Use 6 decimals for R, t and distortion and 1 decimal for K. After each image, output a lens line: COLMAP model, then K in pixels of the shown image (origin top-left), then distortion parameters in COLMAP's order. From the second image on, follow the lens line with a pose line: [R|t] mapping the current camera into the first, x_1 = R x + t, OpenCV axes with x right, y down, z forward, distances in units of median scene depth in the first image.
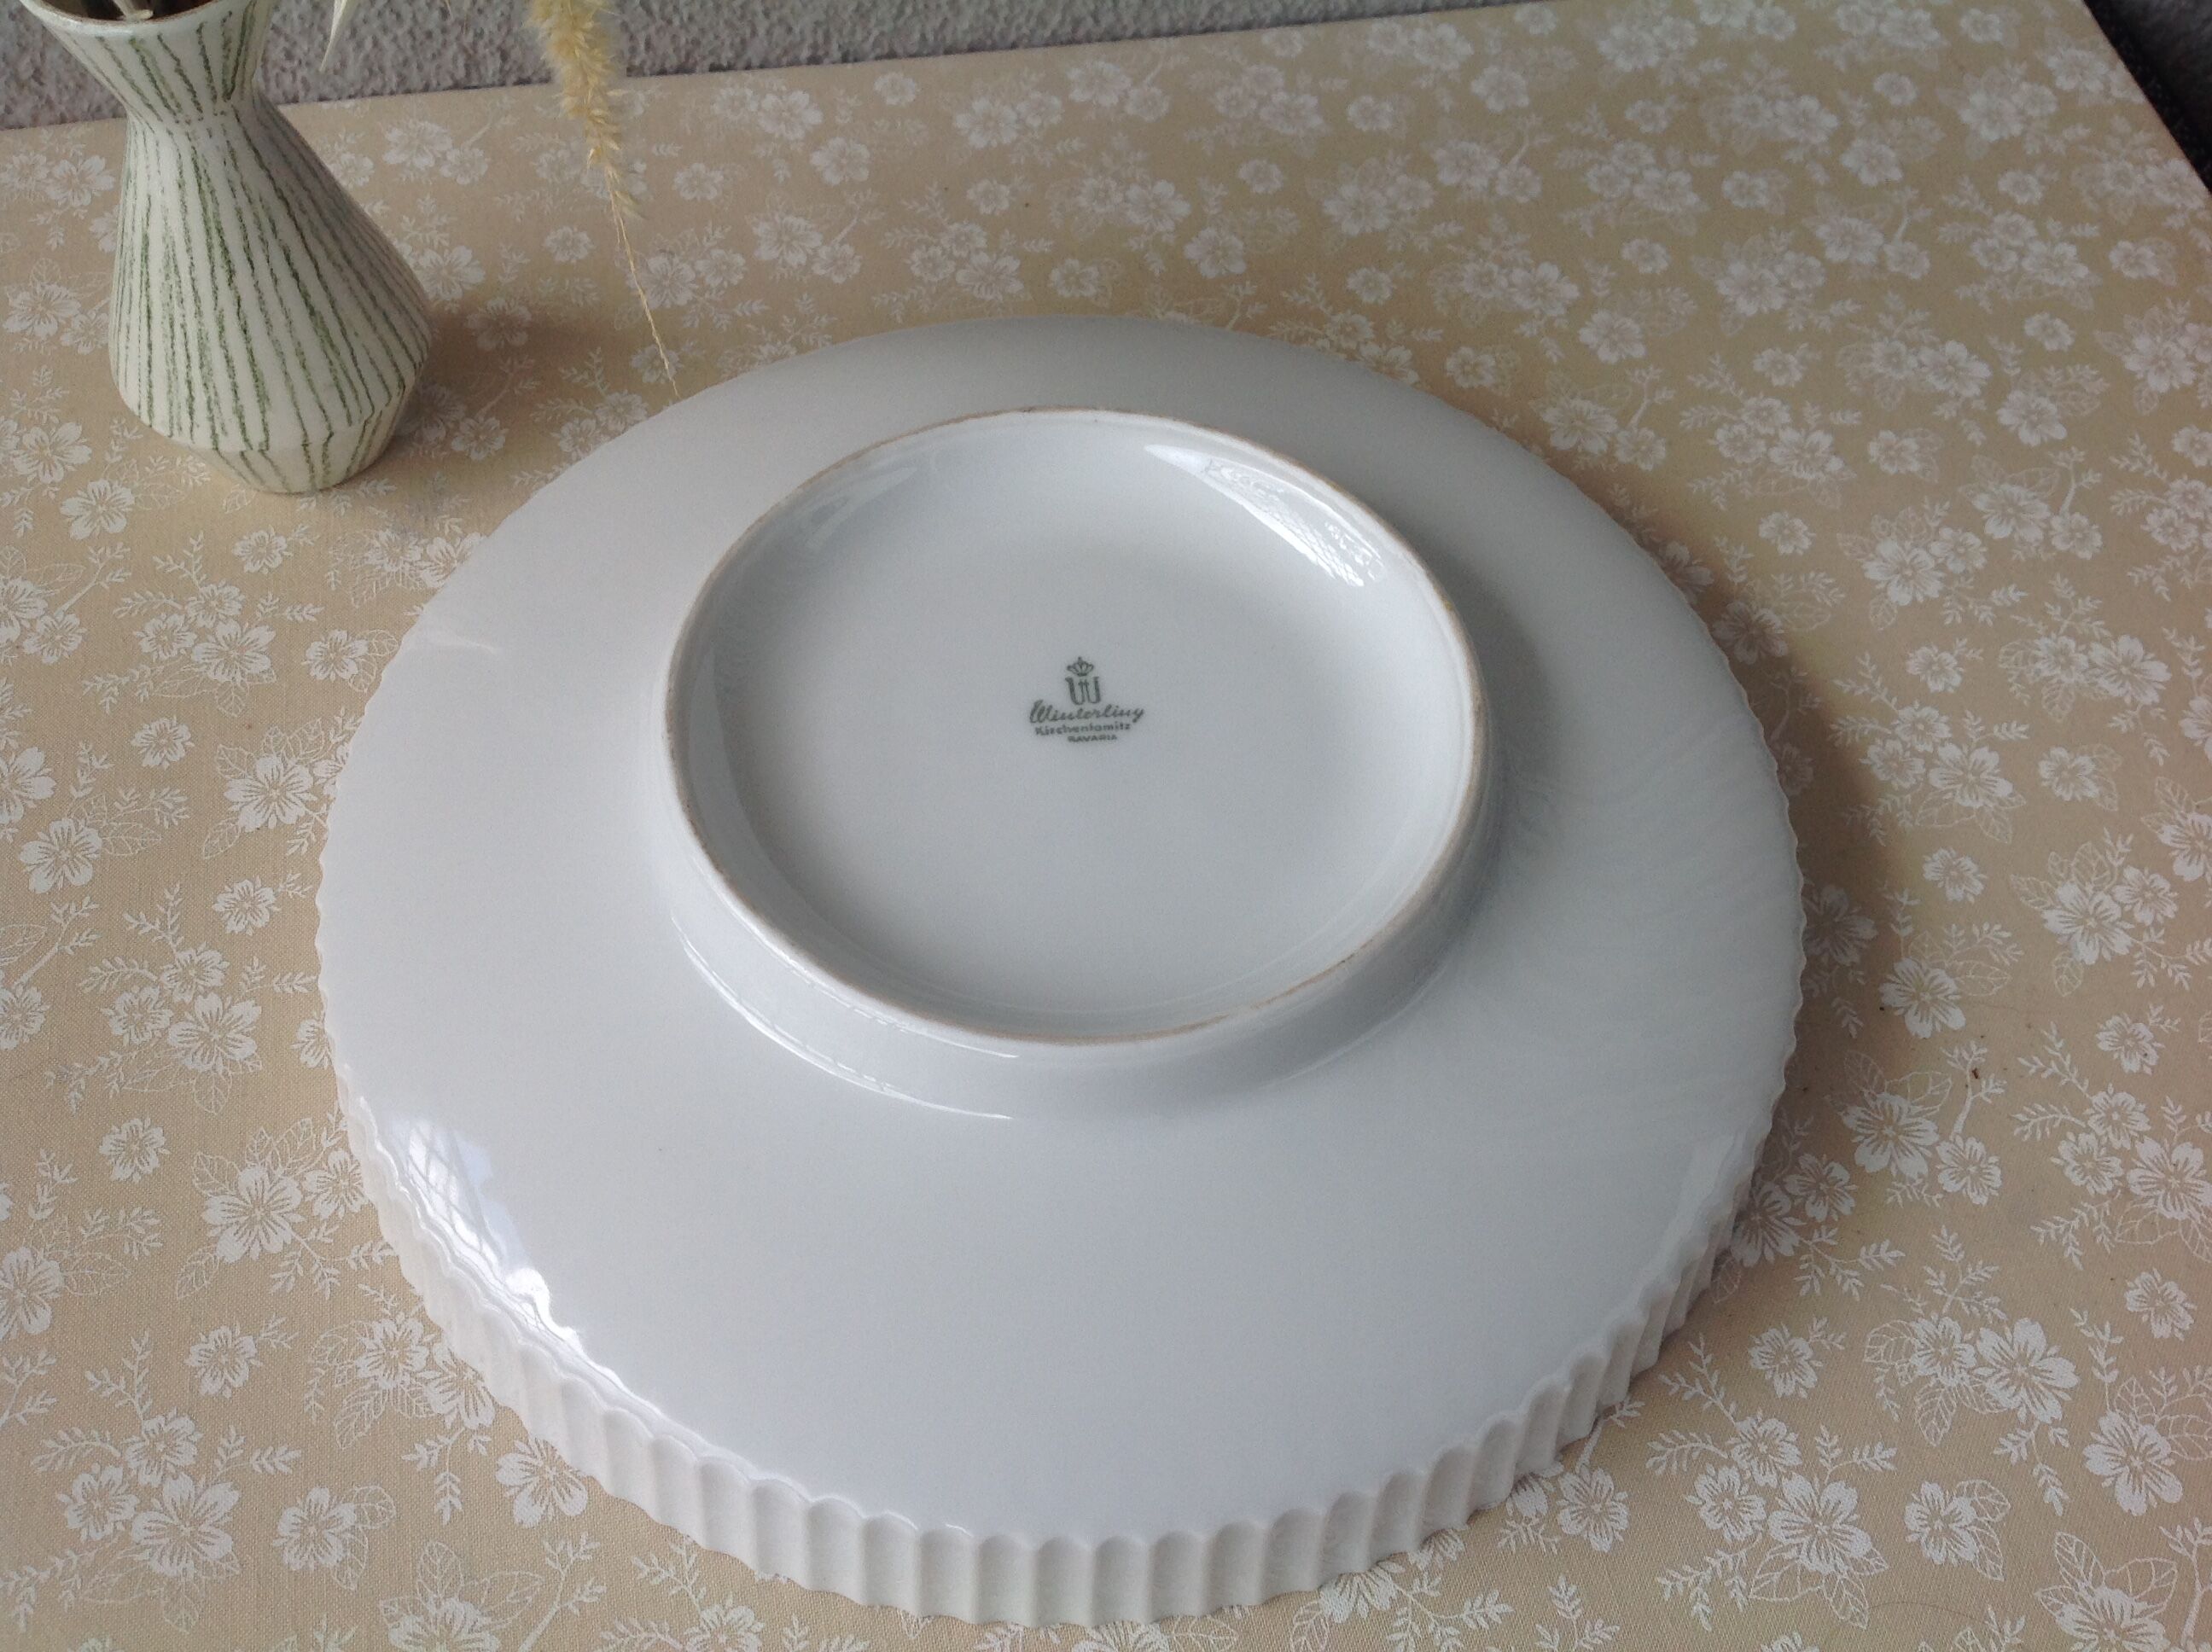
lens RADIAL K [[2203.1, 0, 1120.7], [0, 2203.1, 806.2], [0, 0, 1]] dist [0.017677, 0.000000]
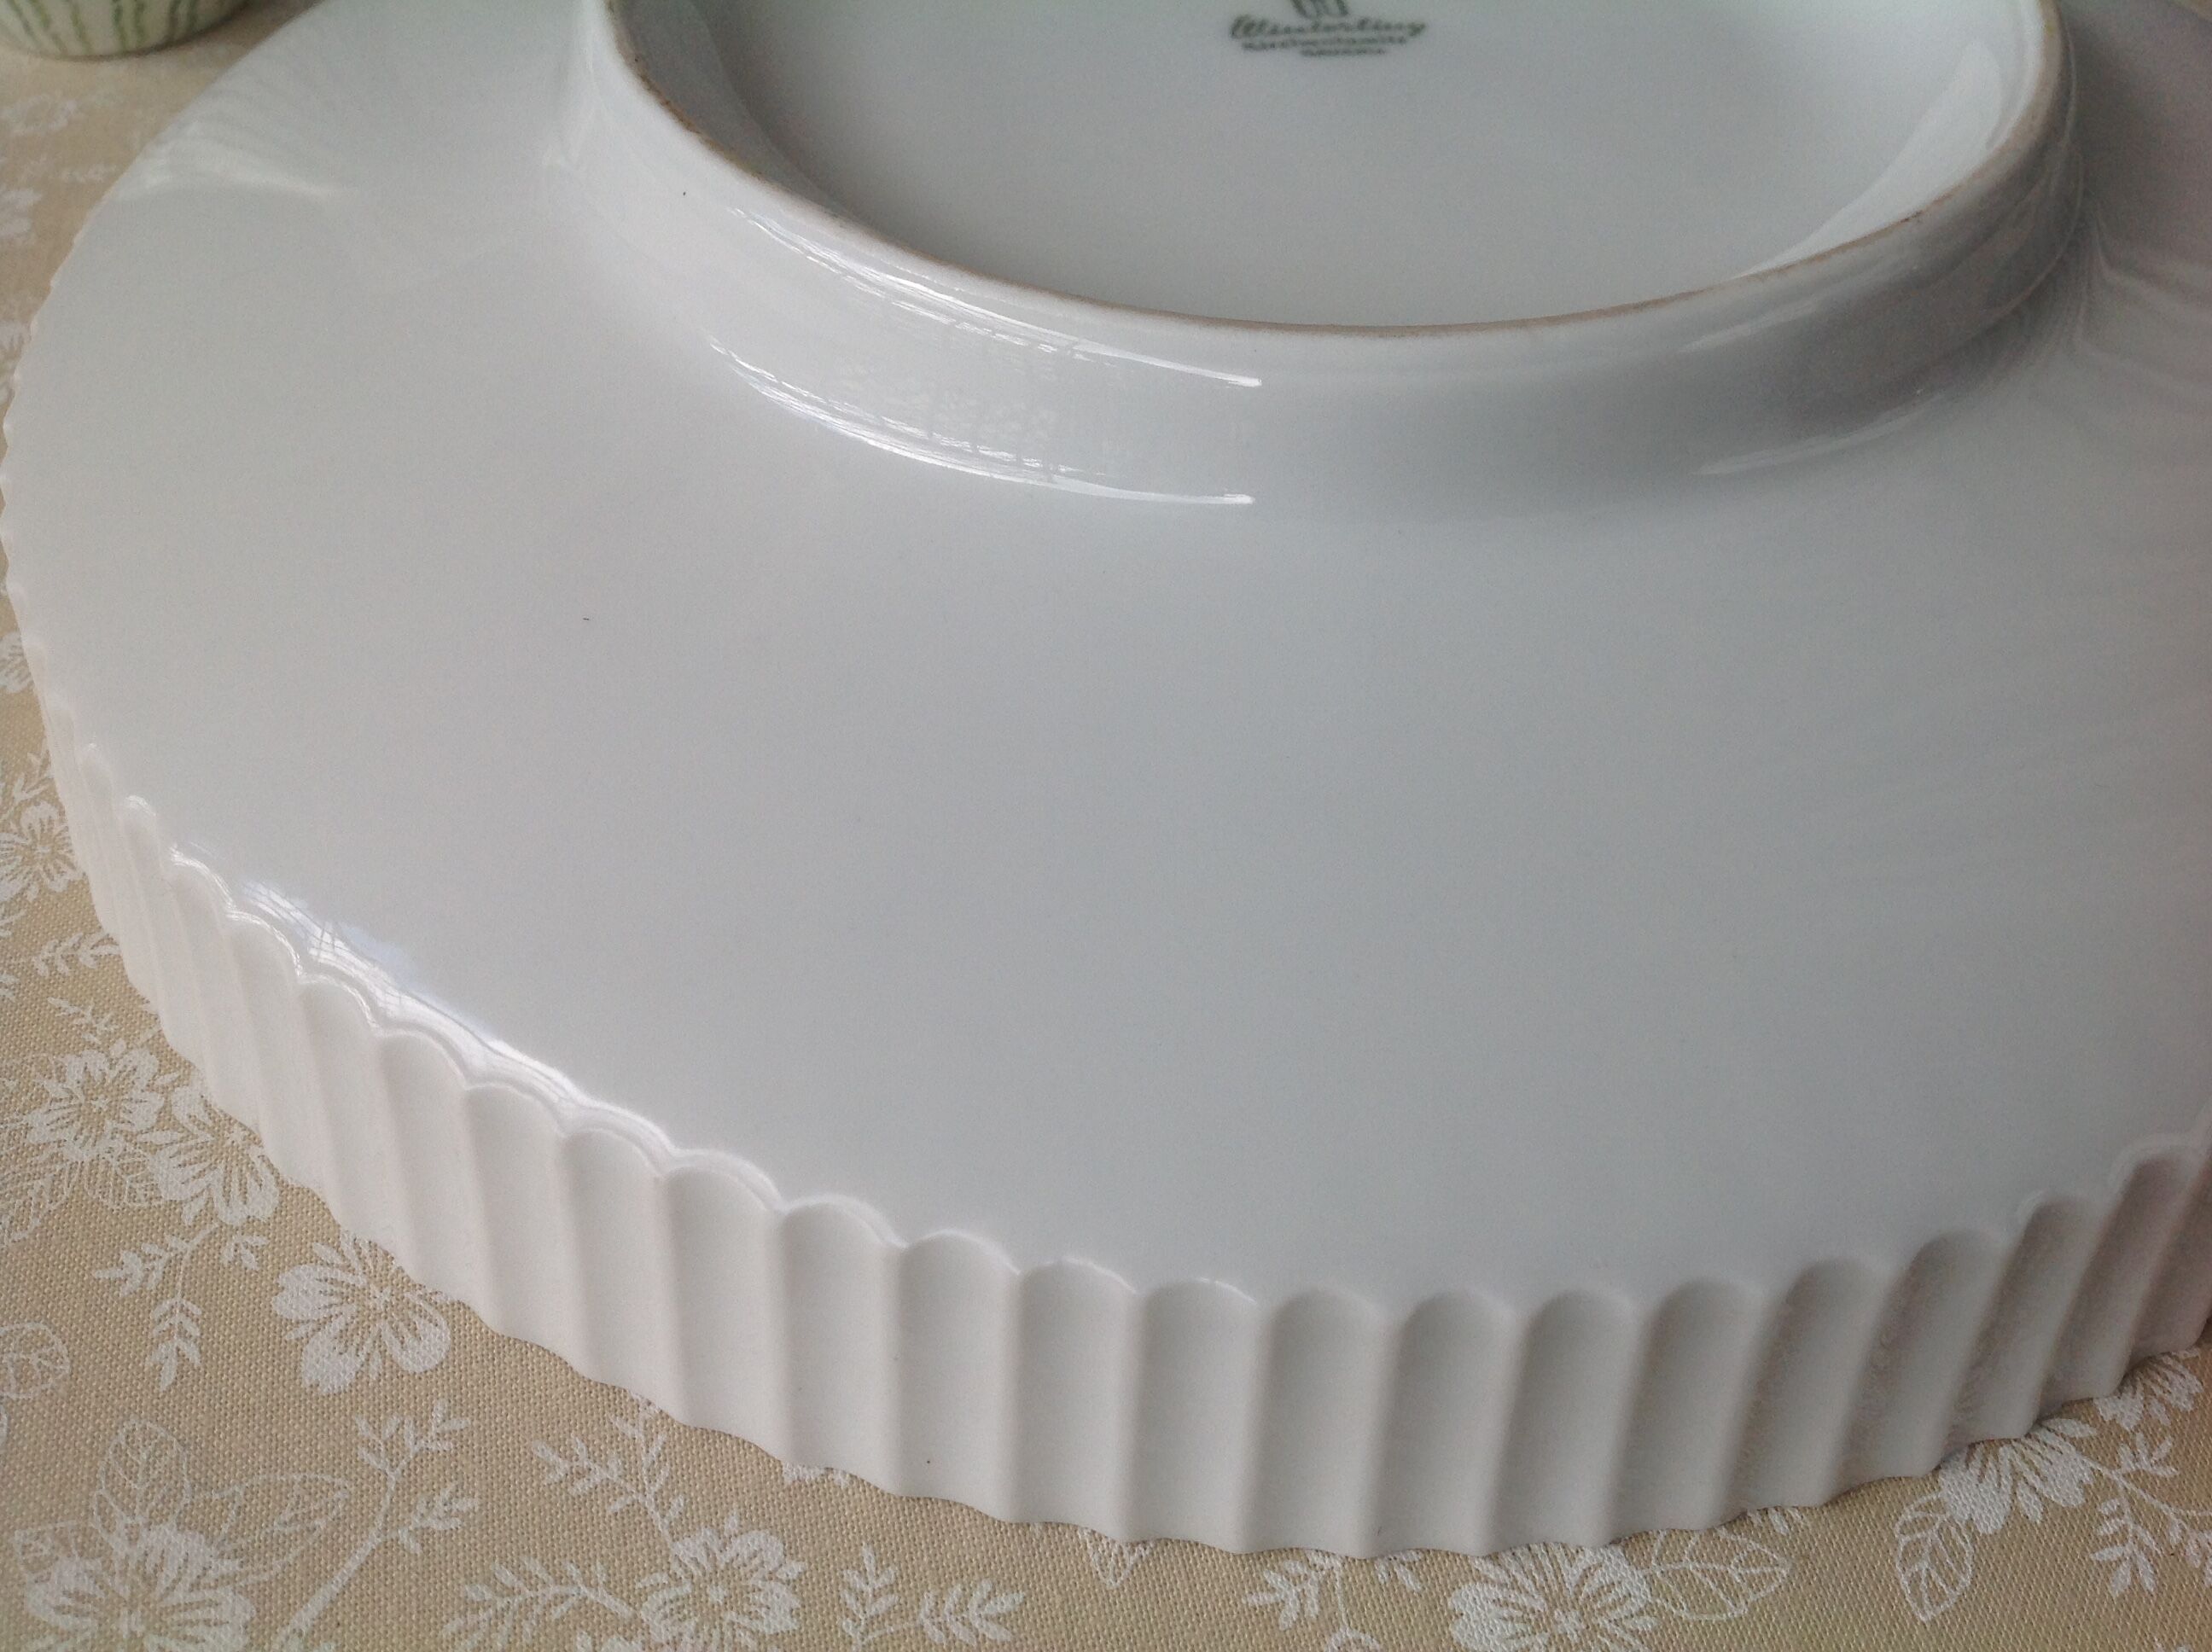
lens RADIAL K [[2203.1, 0, 1091.8], [0, 2203.1, 847.4], [0, 0, 1]] dist [0.017677, 0.000000]
pose [[0.999153, -0.033486, -0.023904, -0.078527], [0.030785, 0.993933, -0.105588, 0.257619], [0.027295, 0.104763, 0.994123, 0.487613]]
